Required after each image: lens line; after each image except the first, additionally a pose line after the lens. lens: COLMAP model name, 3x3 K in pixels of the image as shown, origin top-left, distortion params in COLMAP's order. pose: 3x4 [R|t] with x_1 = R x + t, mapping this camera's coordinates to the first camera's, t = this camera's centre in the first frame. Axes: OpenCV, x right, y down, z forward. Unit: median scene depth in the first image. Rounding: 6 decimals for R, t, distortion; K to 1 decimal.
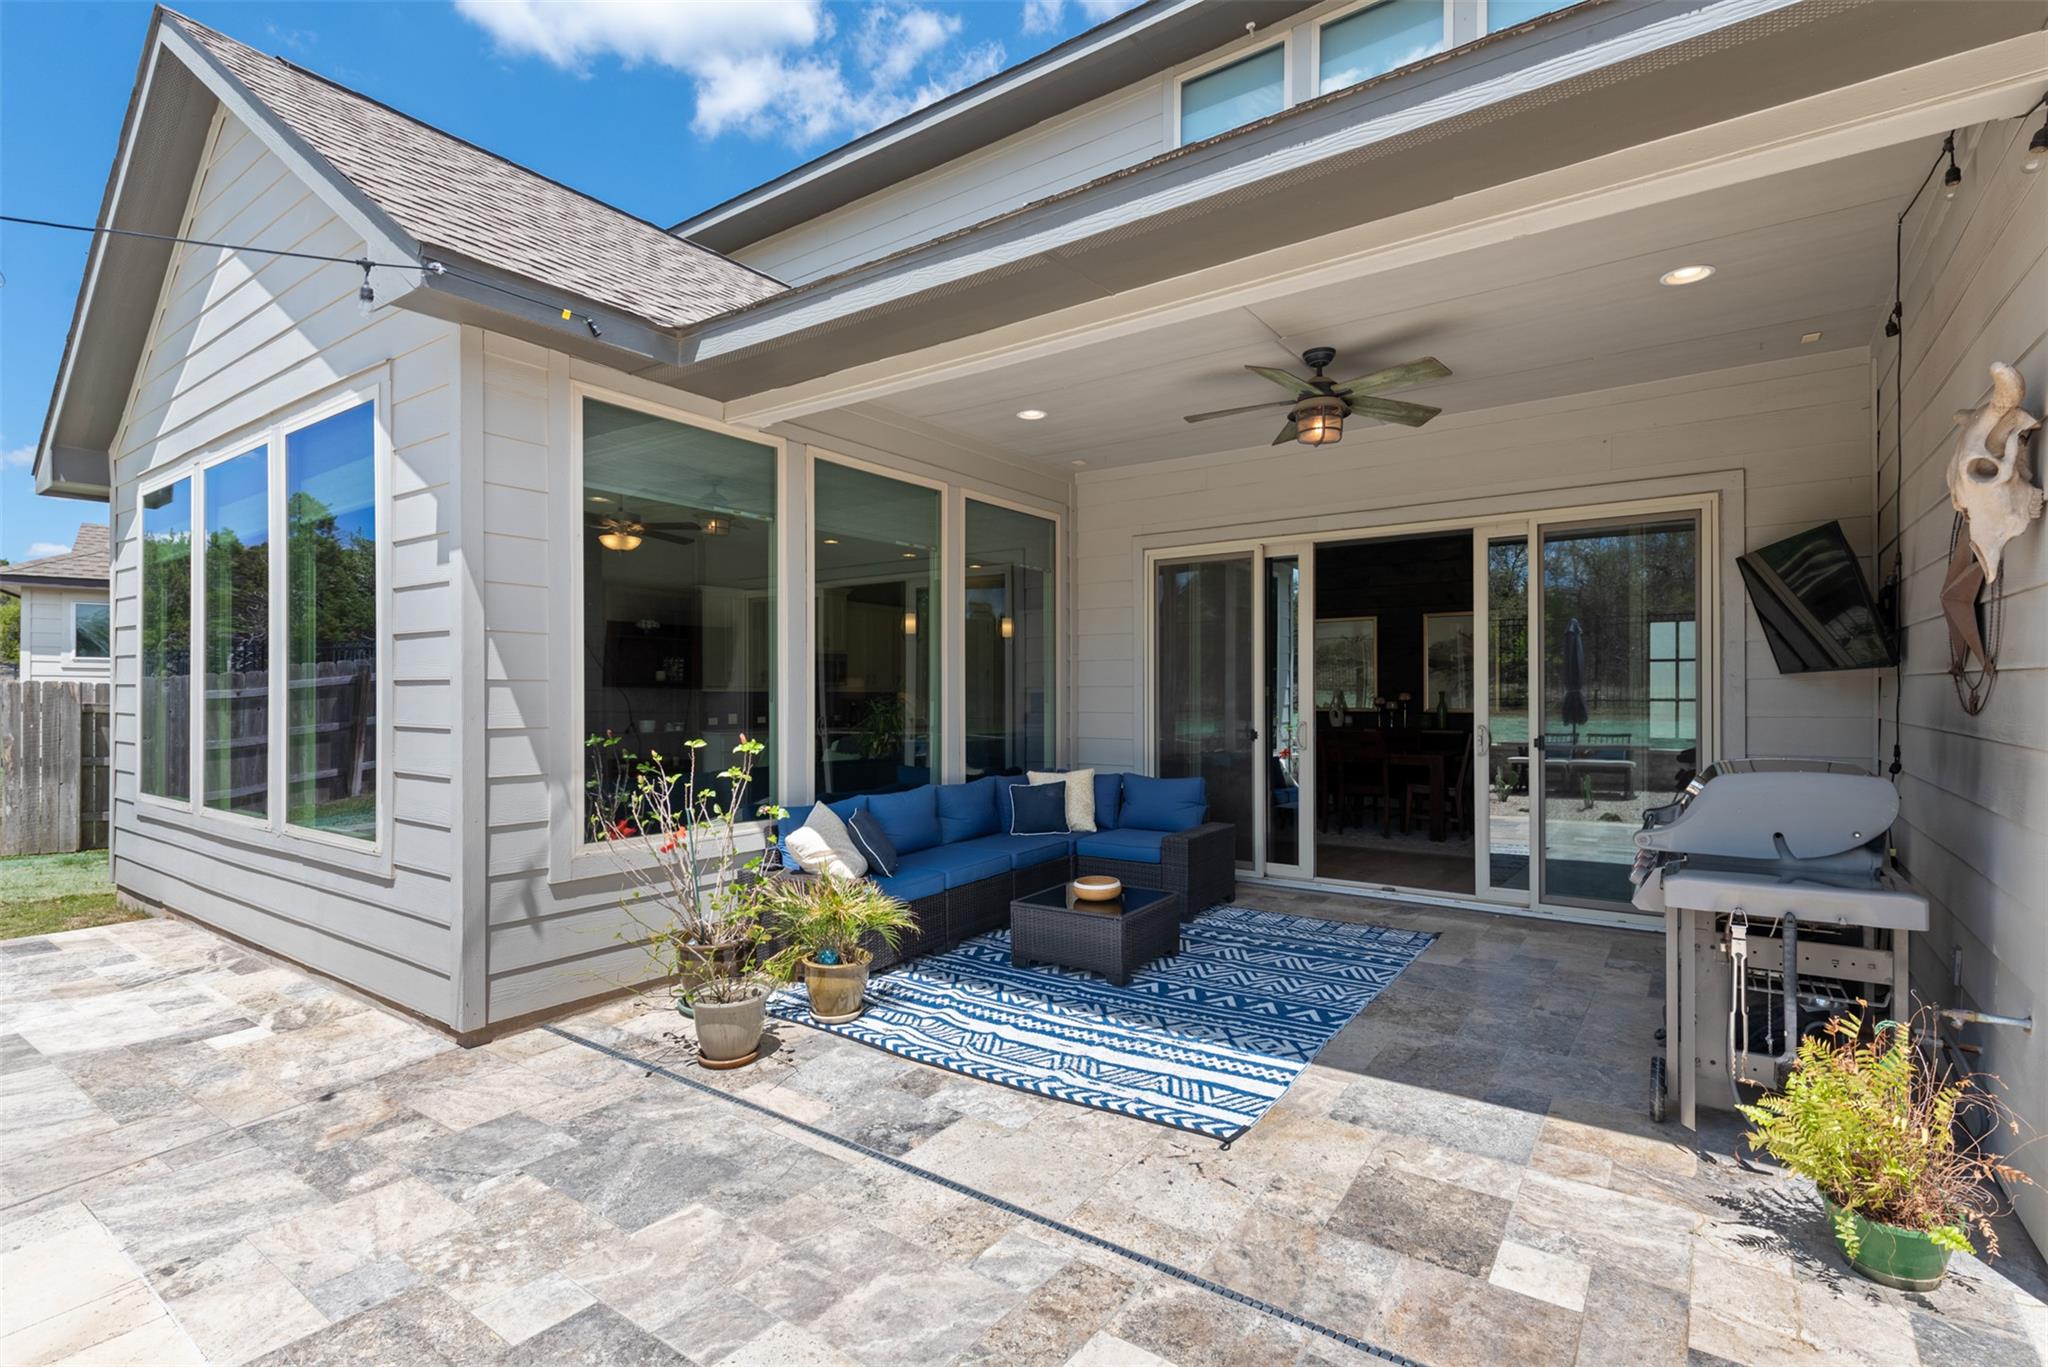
lens RADIAL K [[975.3, 0, 1024.0], [0, 975.3, 683.5], [0, 0, 1]] dist [-0.000380, -0.000137]
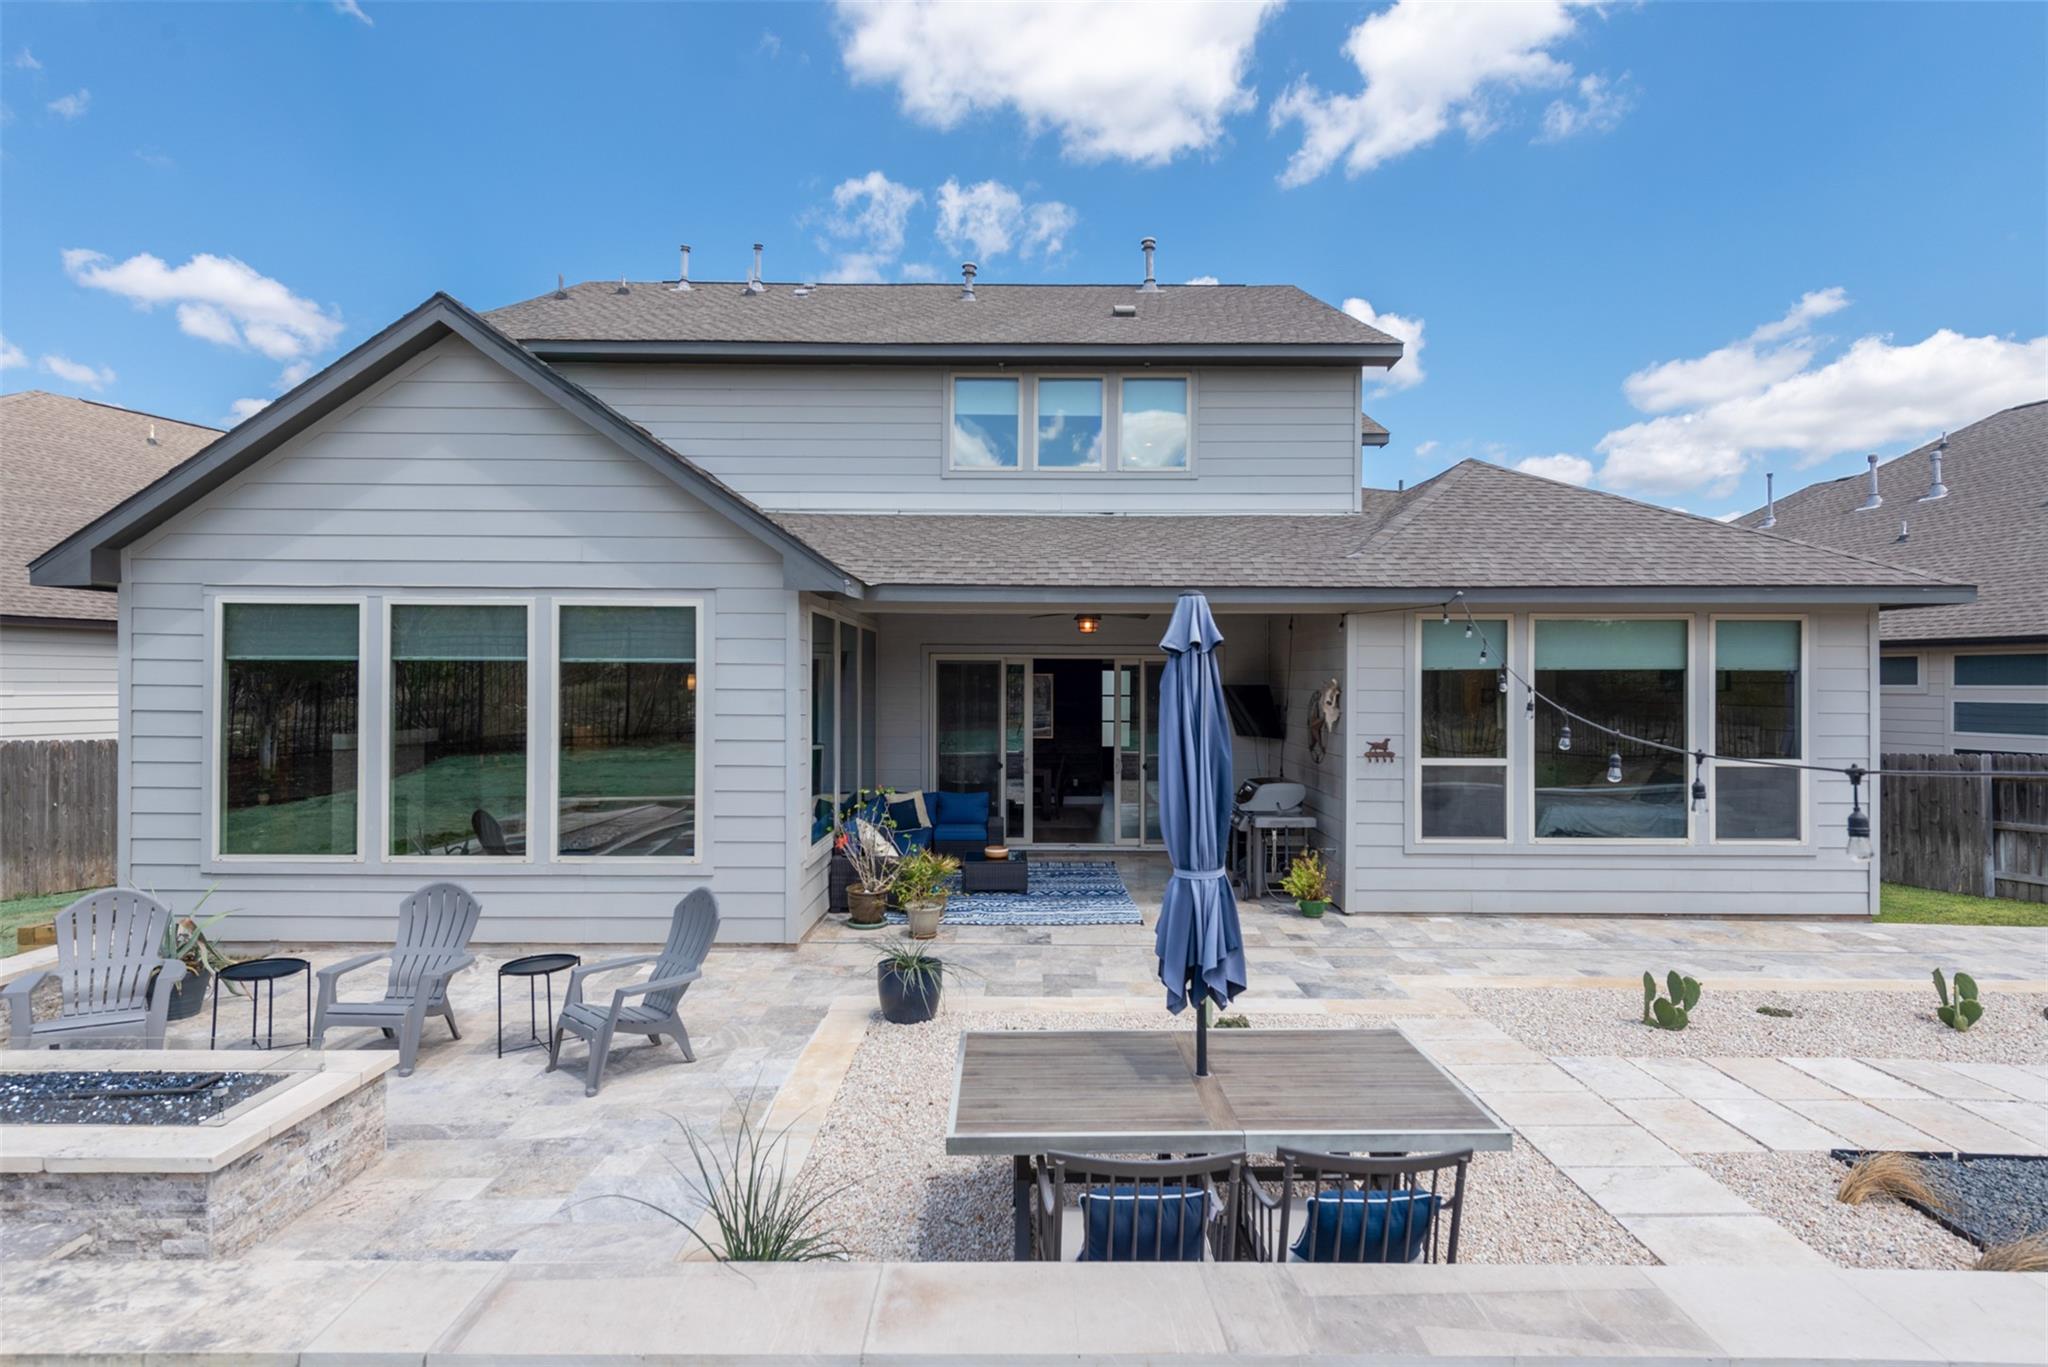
lens RADIAL K [[1083.6, 0, 1036.6], [0, 1083.6, 671.7], [0, 0, 1]] dist [0.005704, -0.000879]
pose [[0.806291, 0.009546, 0.591442, -1.159153], [-0.011513, 0.999934, -0.000444, -0.156214], [-0.591407, -0.006451, 0.806347, -0.821853]]
